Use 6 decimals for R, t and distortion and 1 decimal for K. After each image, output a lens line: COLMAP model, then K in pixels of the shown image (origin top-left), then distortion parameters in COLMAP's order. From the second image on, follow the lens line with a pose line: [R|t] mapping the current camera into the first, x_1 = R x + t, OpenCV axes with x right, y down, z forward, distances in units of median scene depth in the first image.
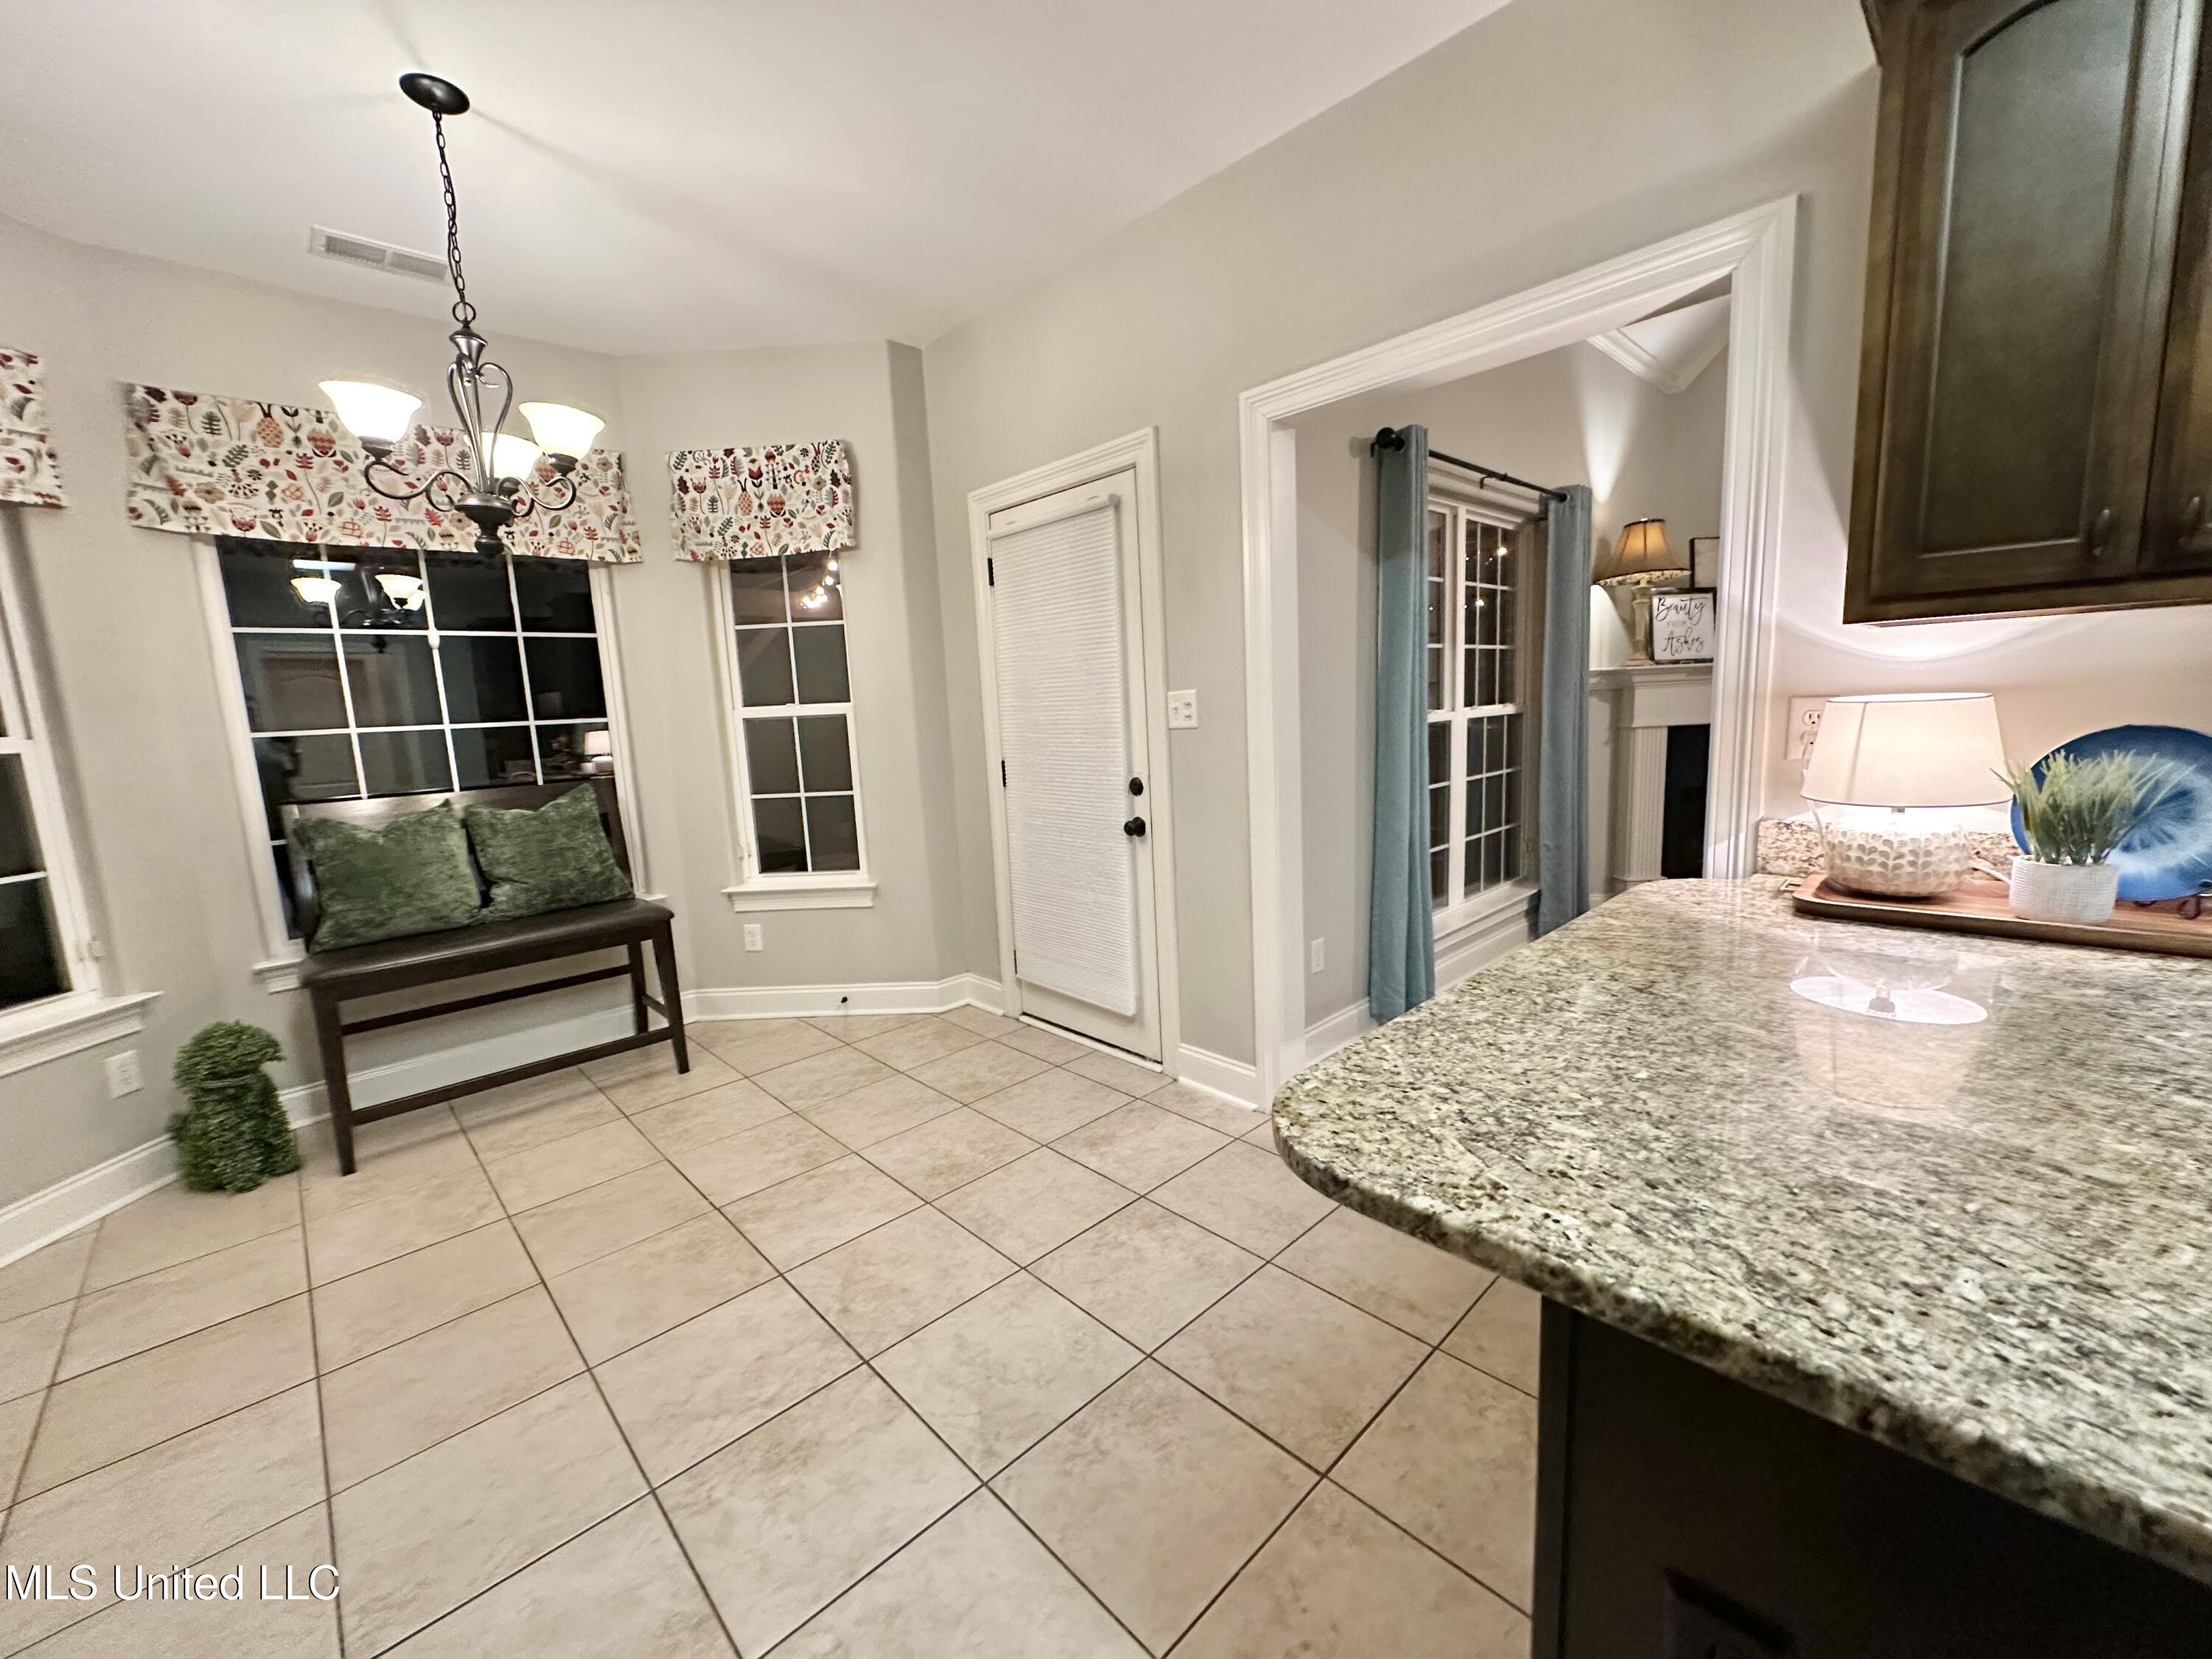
lens RADIAL K [[879.9, 0, 1103.8], [0, 879.9, 830.5], [0, 0, 1]] dist [-0.002840, 0.000801]
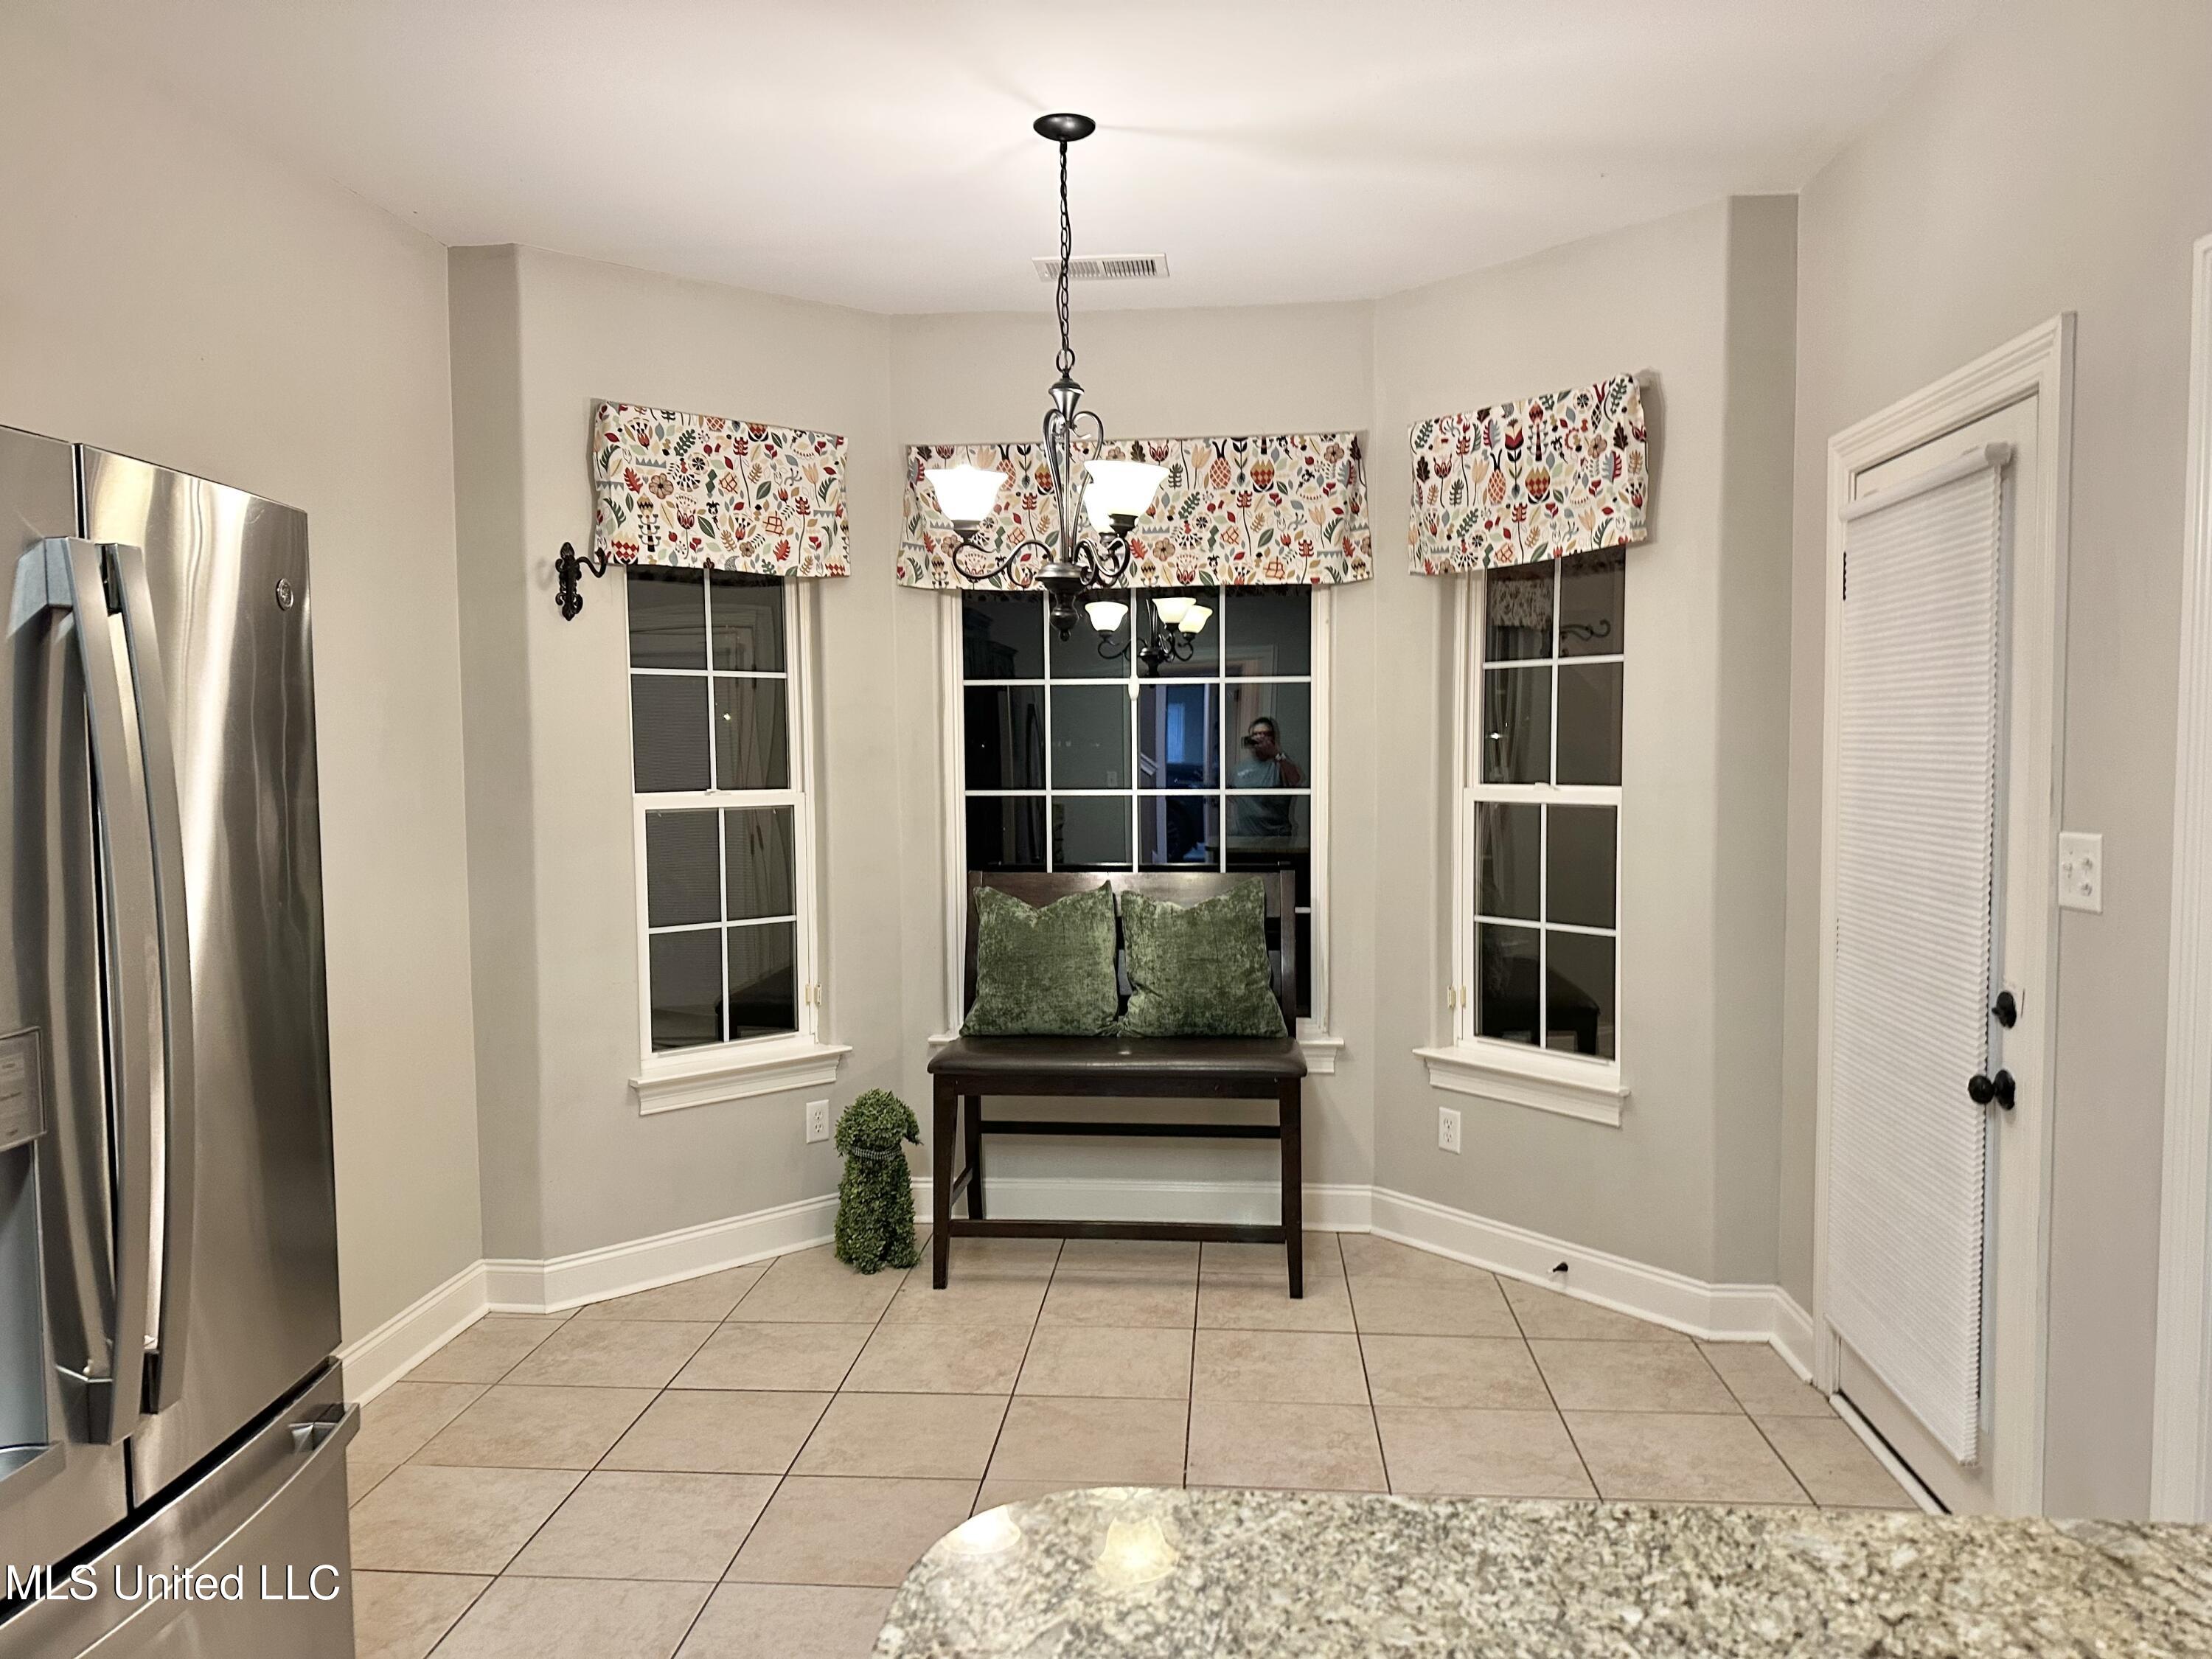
lens RADIAL K [[1533.7, 0, 1114.6], [0, 1533.7, 848.3], [0, 0, 1]] dist [0.082069, -0.069793]
pose [[0.664461, 0.092735, -0.741546, 0.378275], [-0.130813, 0.991384, 0.006764, -0.087094], [0.735785, 0.092509, 0.670867, 0.024725]]
